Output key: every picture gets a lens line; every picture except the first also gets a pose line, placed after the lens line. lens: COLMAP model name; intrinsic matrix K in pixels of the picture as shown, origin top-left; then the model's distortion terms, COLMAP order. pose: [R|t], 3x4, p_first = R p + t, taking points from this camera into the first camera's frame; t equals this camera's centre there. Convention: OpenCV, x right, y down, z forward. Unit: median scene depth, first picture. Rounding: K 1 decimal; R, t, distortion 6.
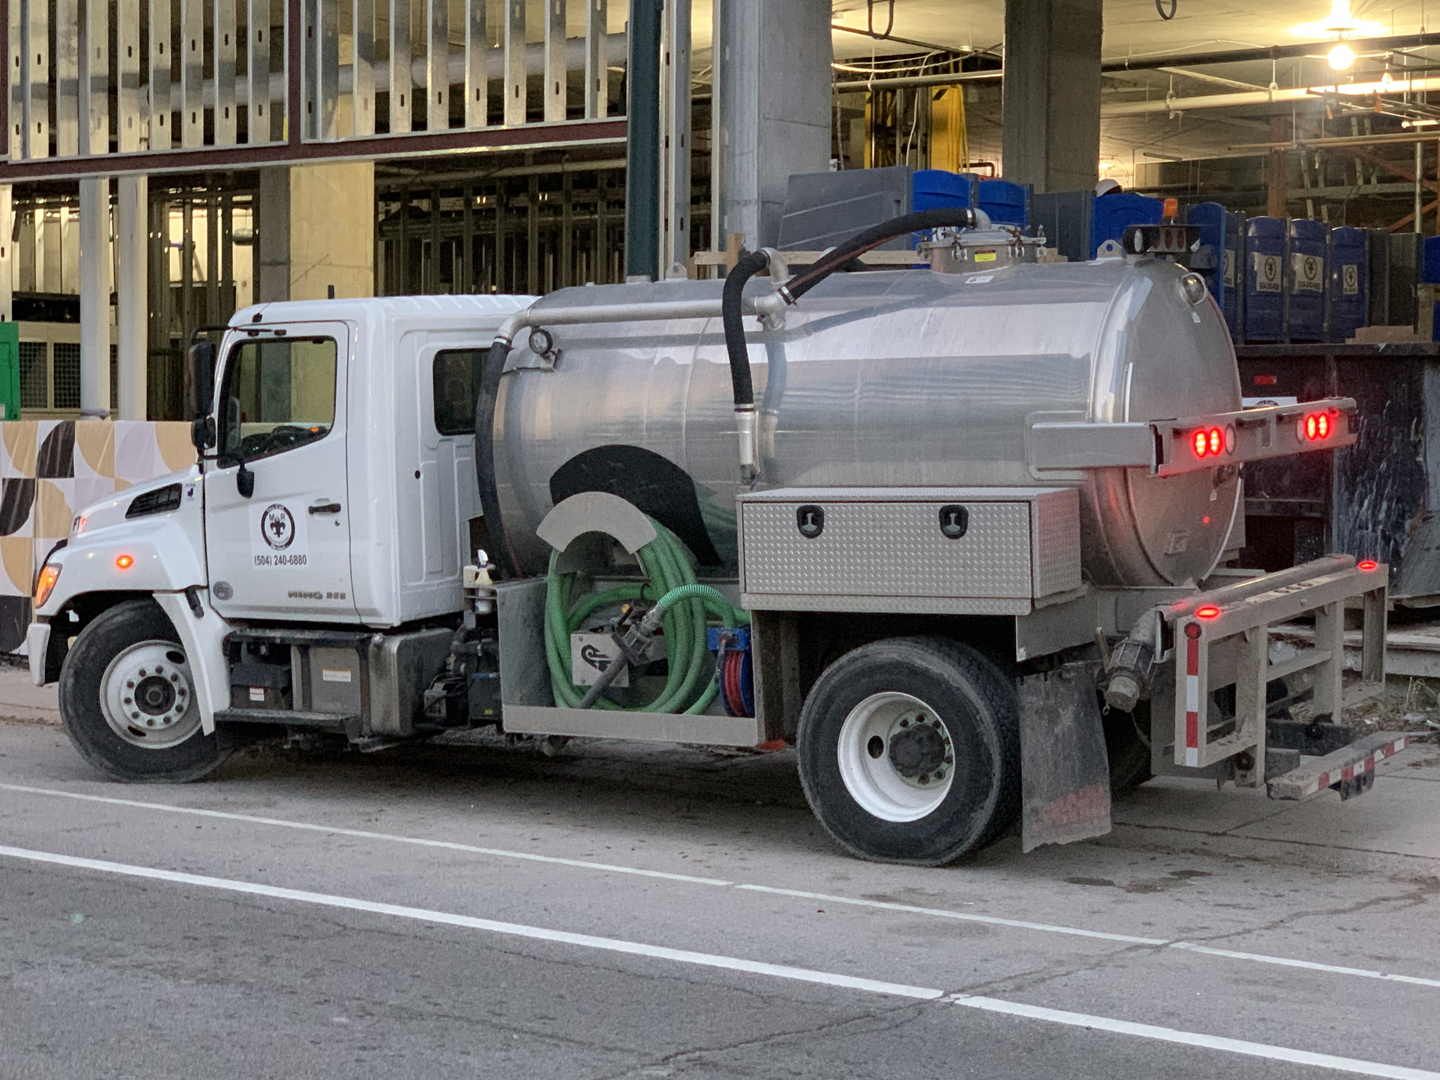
lens RADIAL K [[2716.0, 0, 719.8], [0, 2716.0, 543.0], [0, 0, 1]] dist [-0.019278, 0.000000]
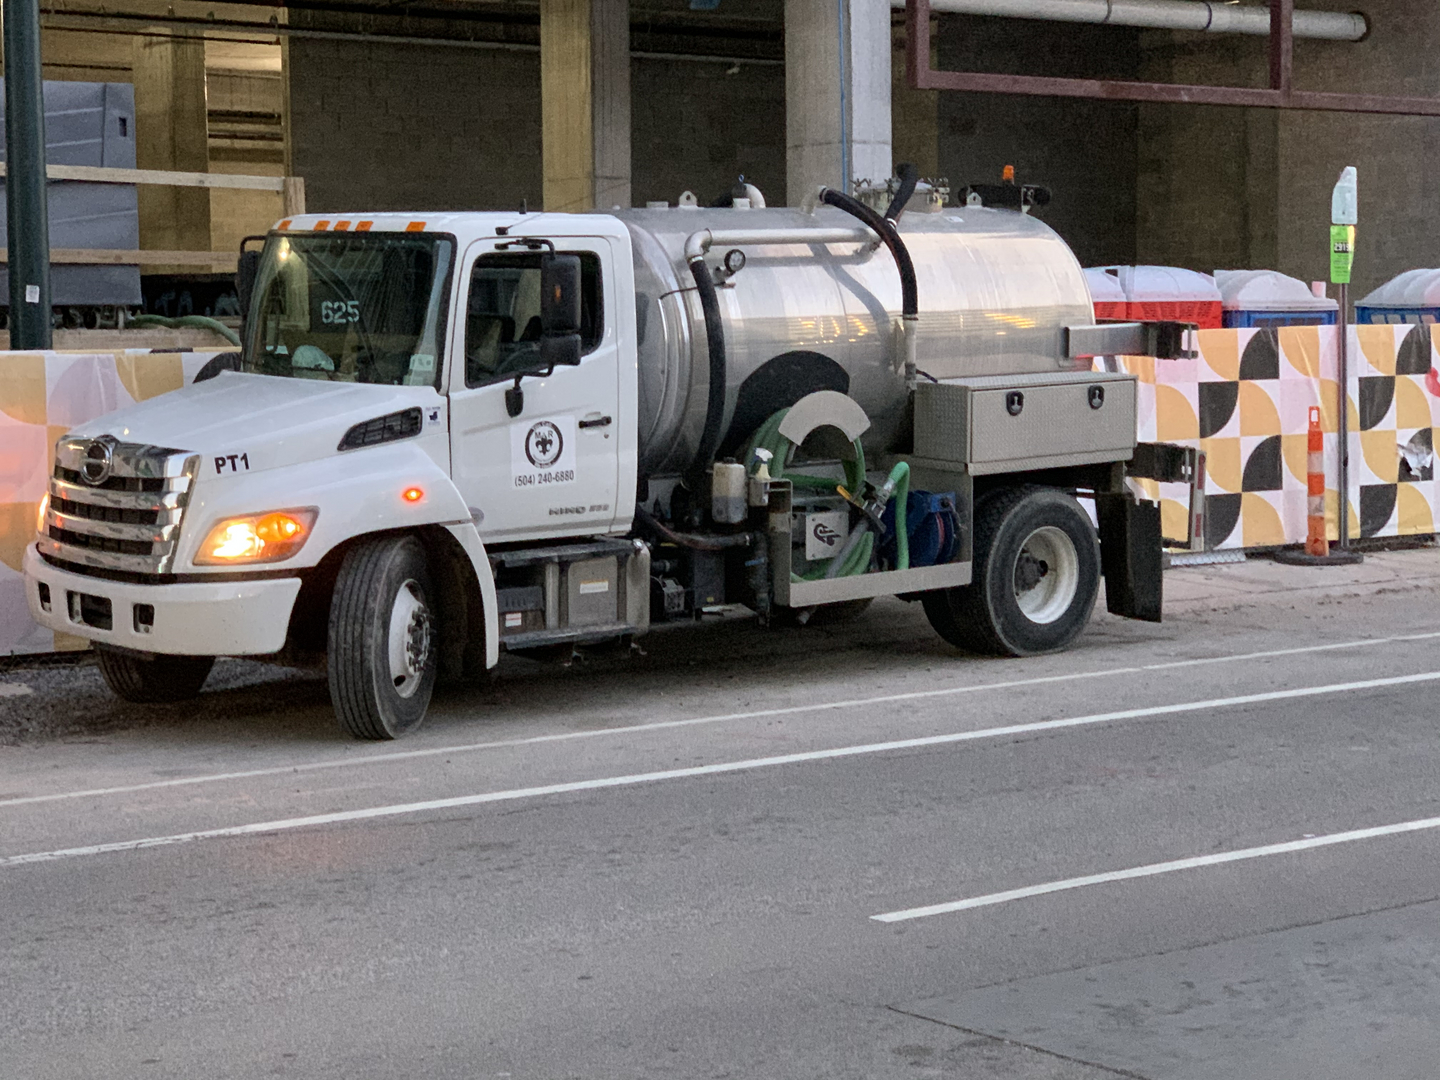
lens RADIAL K [[2716.0, 0, 720.0], [0, 2716.0, 536.9], [0, 0, 1]] dist [-0.019278, 0.000000]
pose [[0.278388, -0.085941, 0.956616, -1.093863], [0.055283, 0.995771, 0.073371, -0.041436], [-0.958876, 0.032459, 0.281962, 0.667154]]
